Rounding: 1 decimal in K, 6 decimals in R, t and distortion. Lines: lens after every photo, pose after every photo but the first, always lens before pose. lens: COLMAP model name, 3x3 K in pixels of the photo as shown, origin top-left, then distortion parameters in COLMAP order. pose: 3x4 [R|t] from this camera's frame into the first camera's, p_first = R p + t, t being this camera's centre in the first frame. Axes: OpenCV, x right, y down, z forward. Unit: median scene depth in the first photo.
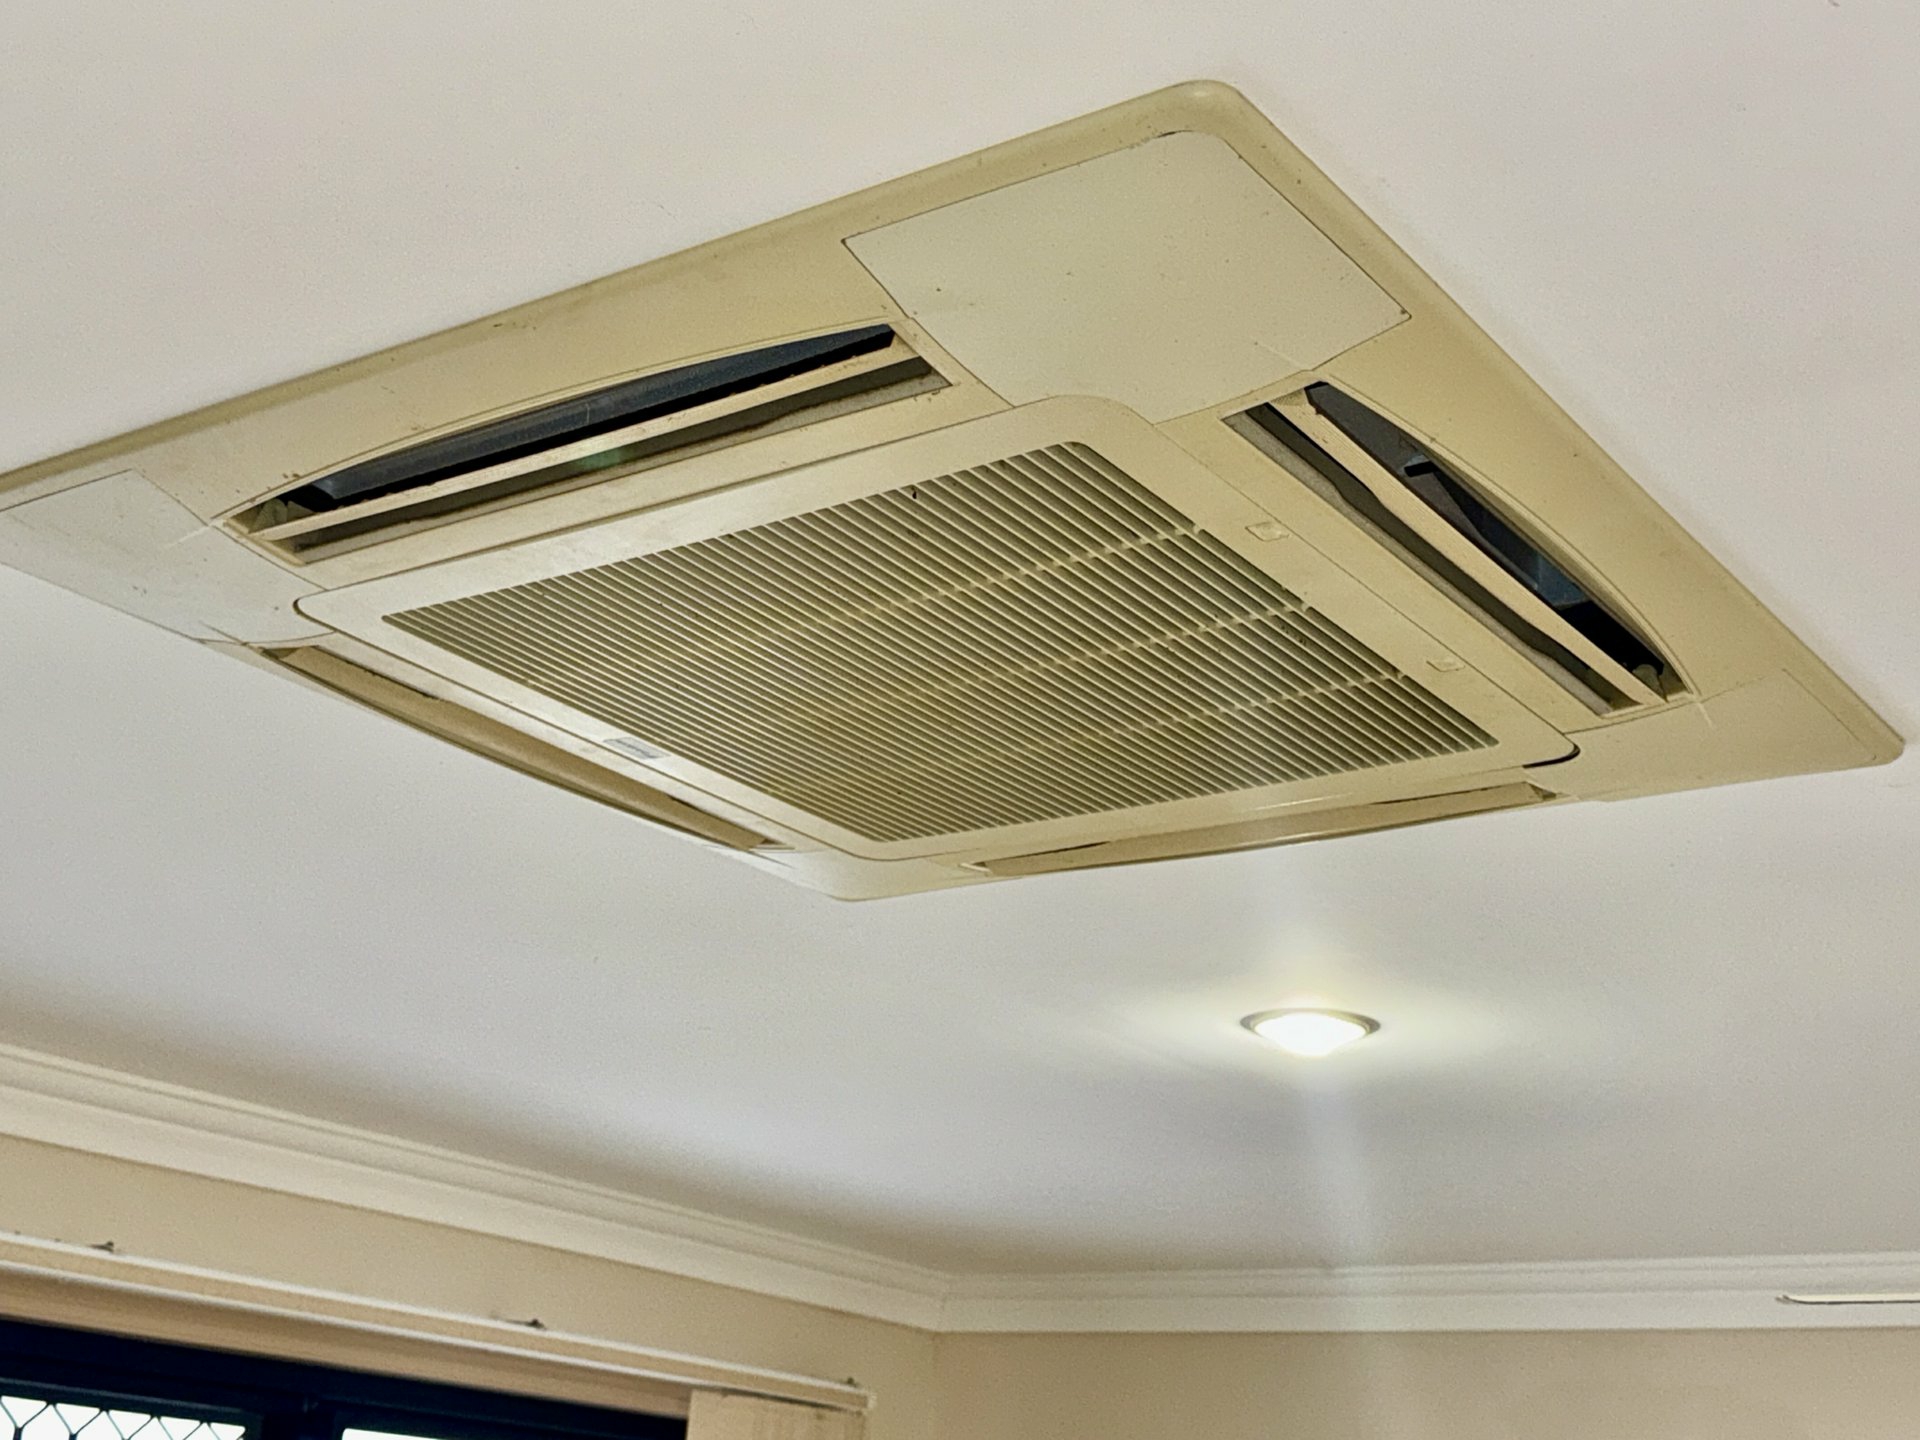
lens RADIAL K [[2507.3, 0, 960.0], [0, 2507.3, 720.0], [0, 0, 1]] dist [0.001051, -0.000565]
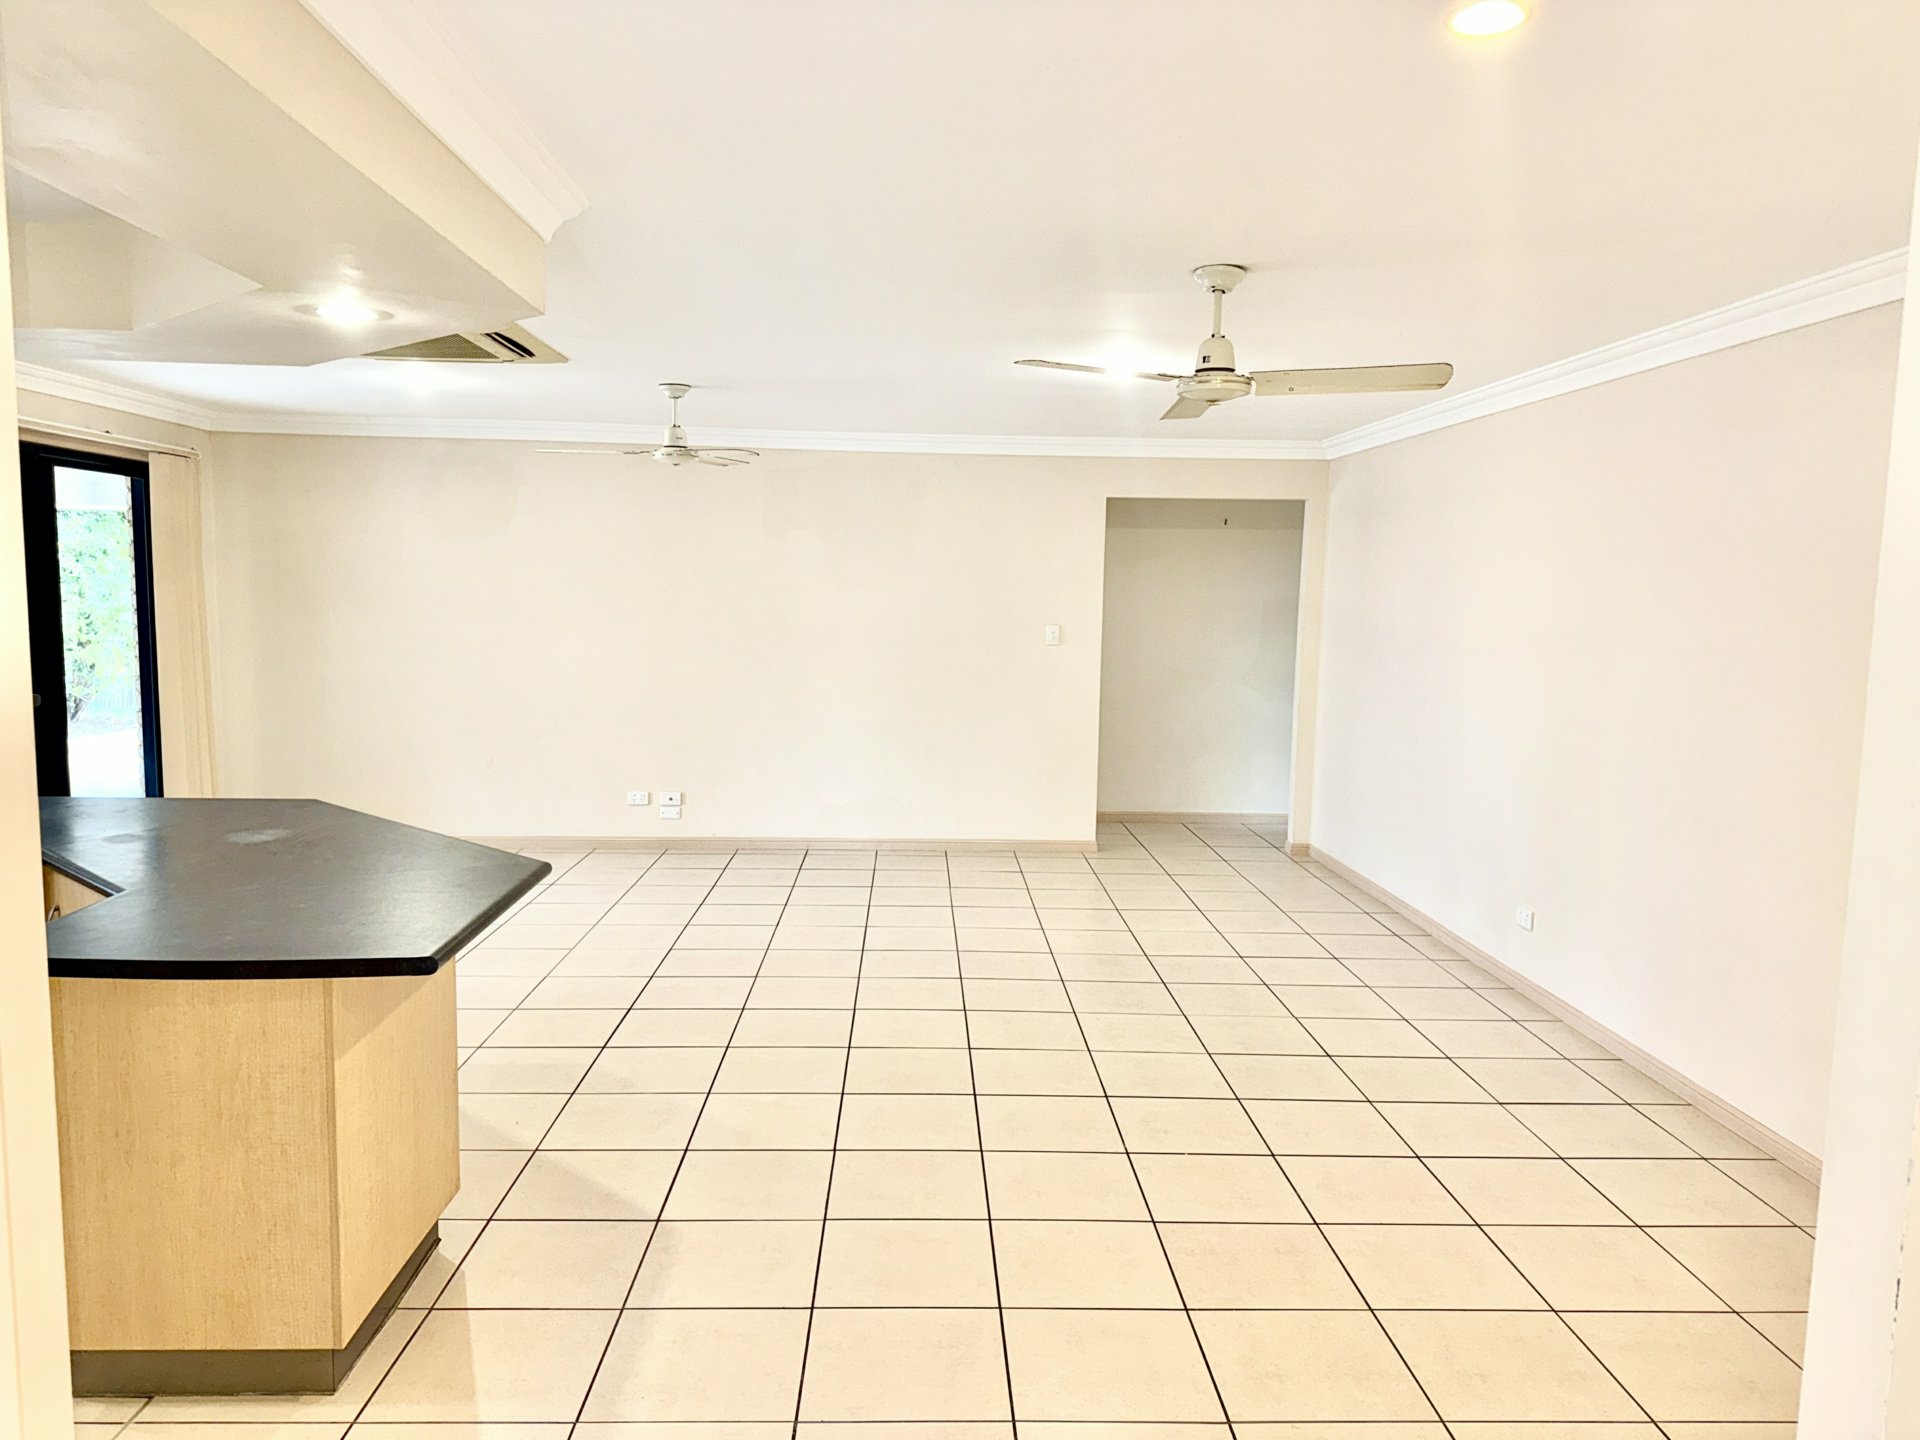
lens RADIAL K [[1353.7, 0, 960.0], [0, 1353.7, 720.0], [0, 0, 1]] dist [-0.003286, -0.000182]
pose [[0.791558, -0.101944, 0.602531, -0.345220], [-0.178347, 0.904523, 0.387338, -0.238422], [-0.584490, -0.414060, 0.697801, -0.813046]]
